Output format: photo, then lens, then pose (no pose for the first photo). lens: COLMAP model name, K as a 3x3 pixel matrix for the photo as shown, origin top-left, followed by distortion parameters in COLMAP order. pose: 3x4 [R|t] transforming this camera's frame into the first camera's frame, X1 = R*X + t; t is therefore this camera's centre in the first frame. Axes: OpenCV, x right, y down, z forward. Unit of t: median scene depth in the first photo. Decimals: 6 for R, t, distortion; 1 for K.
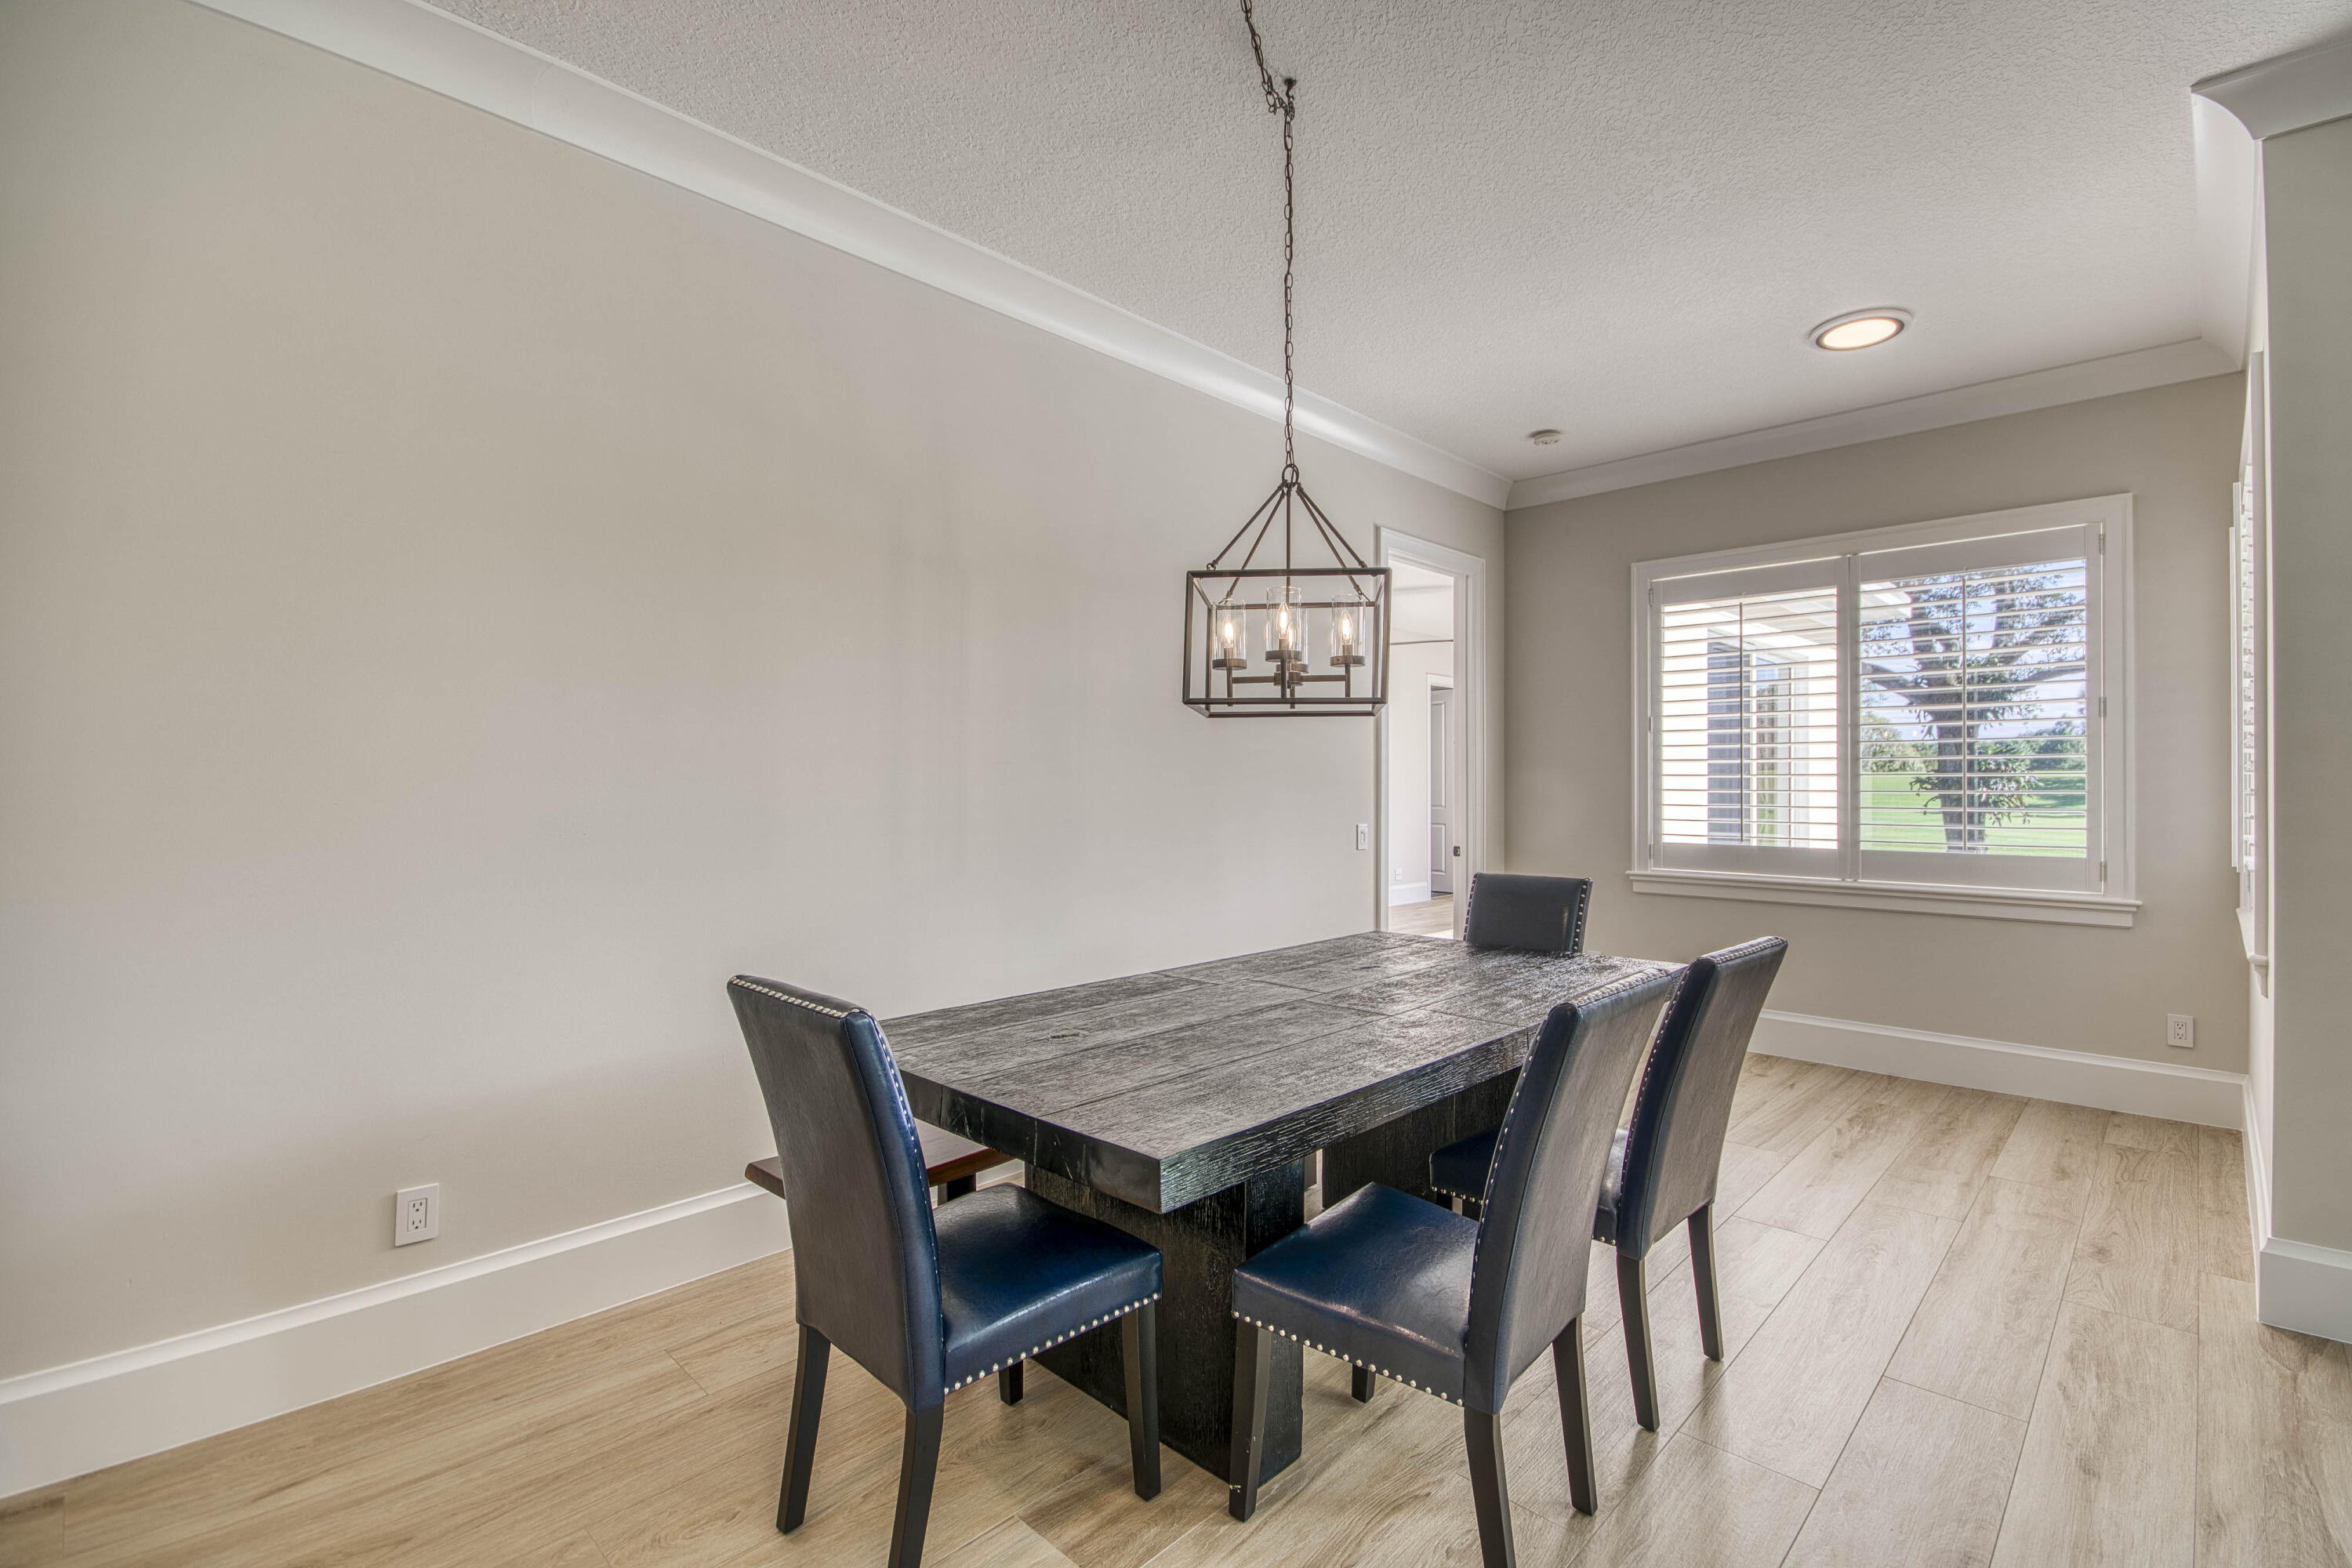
lens RADIAL K [[1042.6, 0, 1199.0], [0, 1042.6, 776.9], [0, 0, 1]] dist [0.004148, -0.006173]
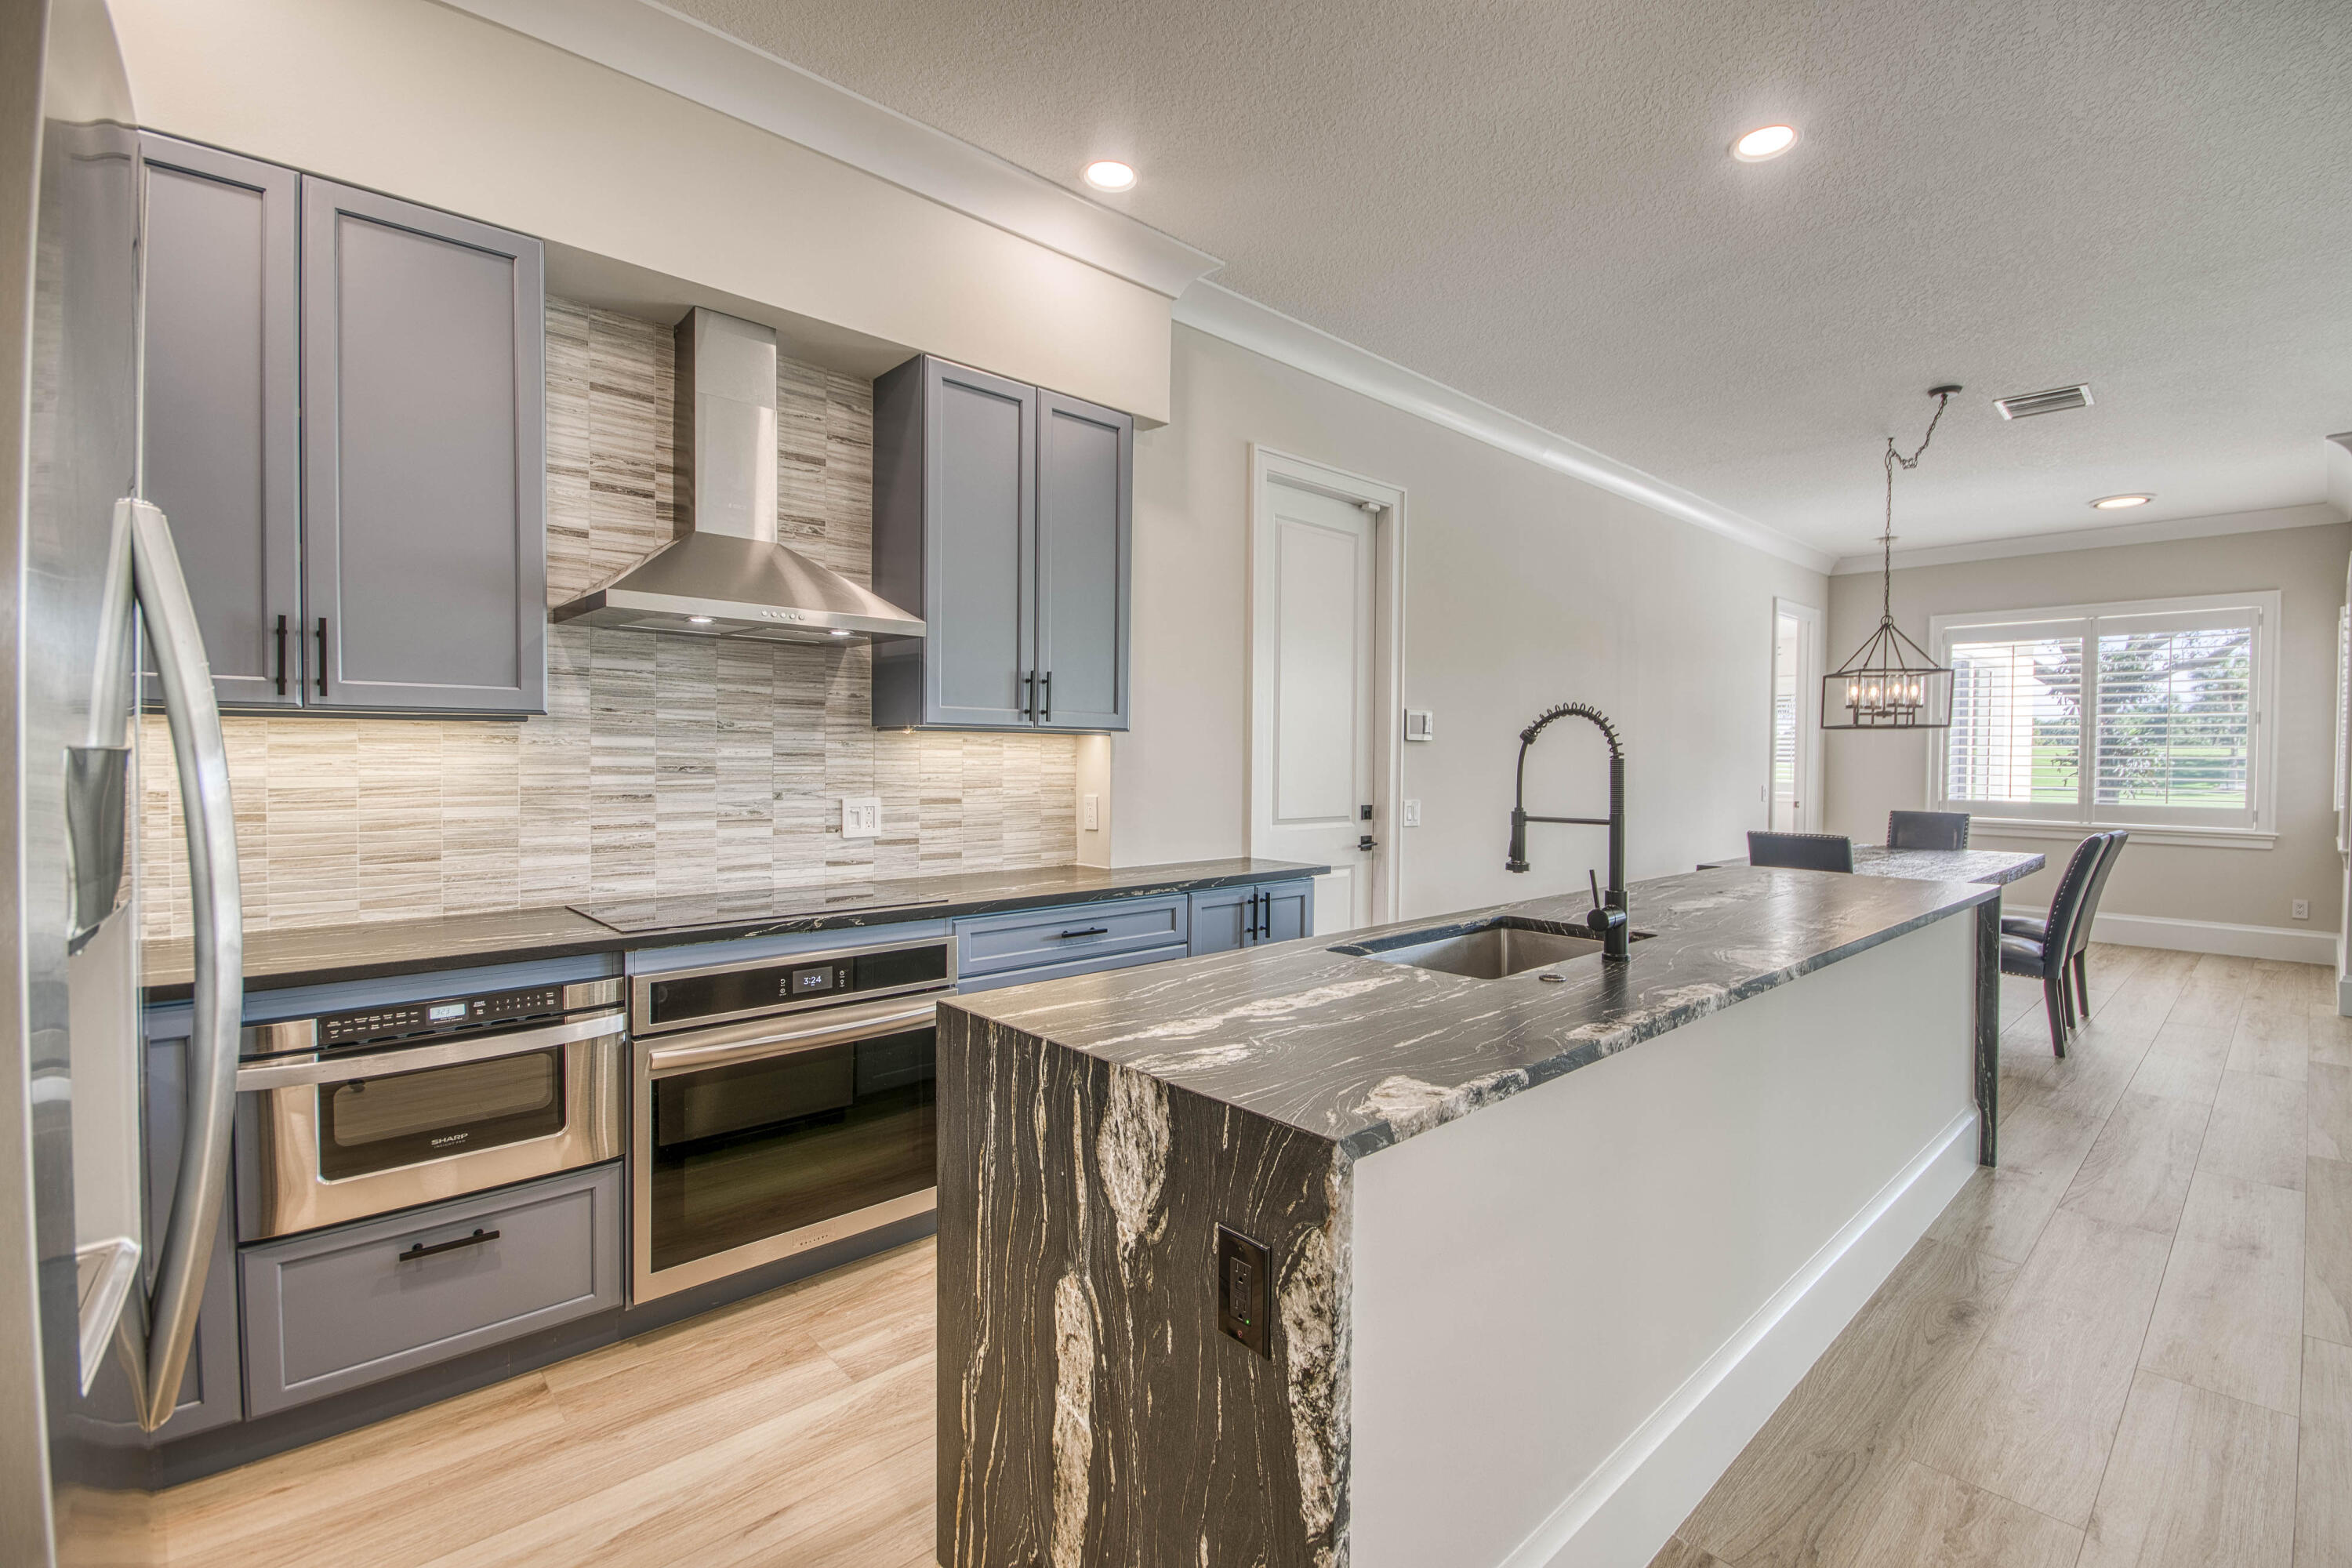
lens RADIAL K [[1042.6, 0, 1206.1], [0, 1042.6, 773.4], [0, 0, 1]] dist [0.004148, -0.006173]
pose [[0.998559, 0.008757, -0.052952, -0.759912], [-0.007413, 0.999647, 0.025525, -0.009038], [0.053157, -0.025095, 0.998271, -0.789756]]
